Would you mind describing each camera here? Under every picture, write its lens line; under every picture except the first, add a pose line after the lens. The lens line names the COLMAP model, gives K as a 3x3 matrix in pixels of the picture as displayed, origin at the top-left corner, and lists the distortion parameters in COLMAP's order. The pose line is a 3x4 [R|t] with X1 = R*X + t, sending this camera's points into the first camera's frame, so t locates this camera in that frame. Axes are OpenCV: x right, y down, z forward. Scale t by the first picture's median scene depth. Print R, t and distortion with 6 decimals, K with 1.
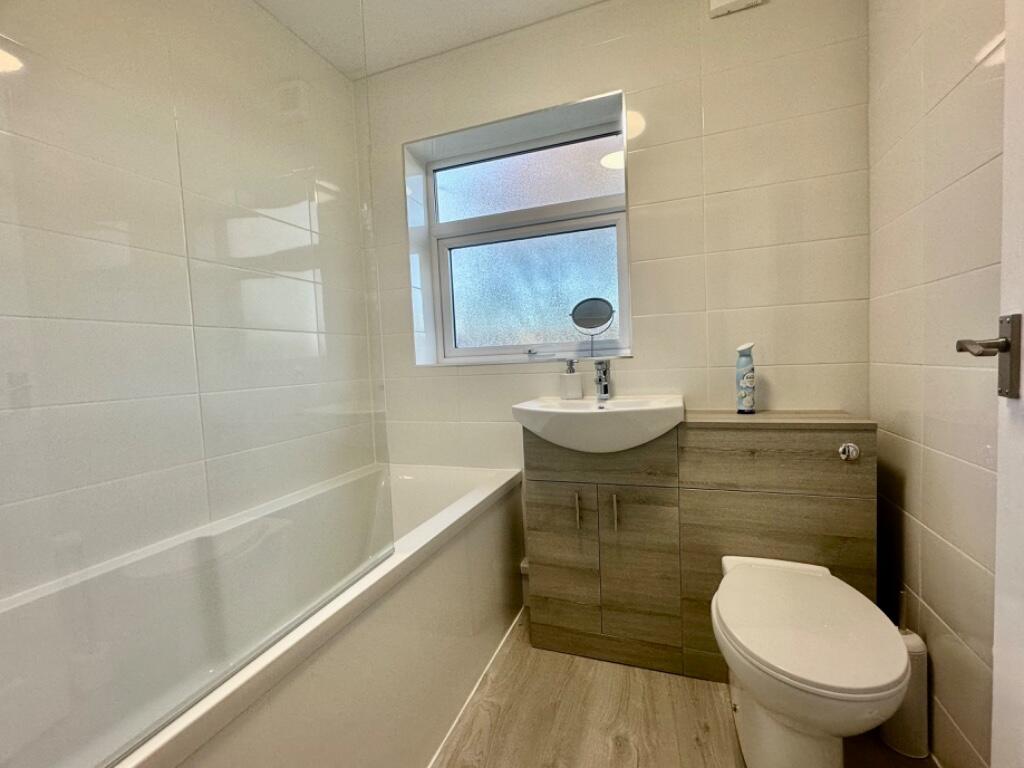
lens RADIAL K [[444.7, 0, 512.0], [0, 444.7, 384.0], [0, 0, 1]] dist [-0.000972, -0.000233]
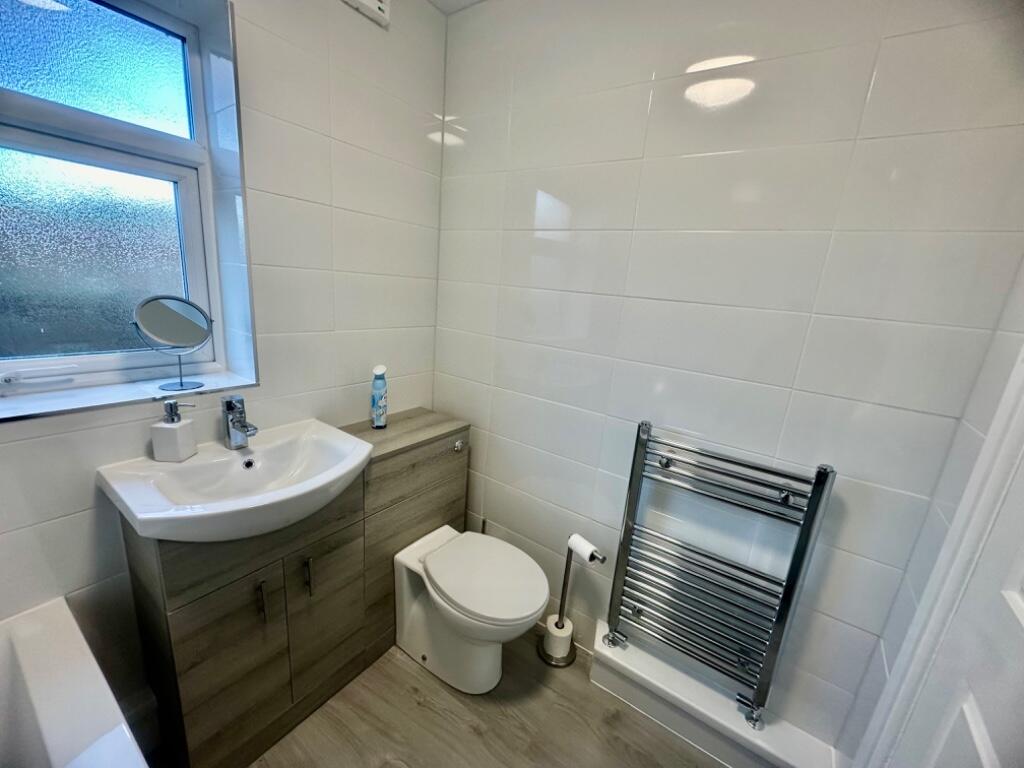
lens RADIAL K [[405.3, 0, 508.4], [0, 405.3, 386.6], [0, 0, 1]] dist [-0.002470, -0.000454]
pose [[0.248216, -0.171450, 0.953412, -0.389825], [-0.038068, 0.981726, 0.186453, -0.259780], [-0.967956, -0.082575, 0.237153, 0.473306]]
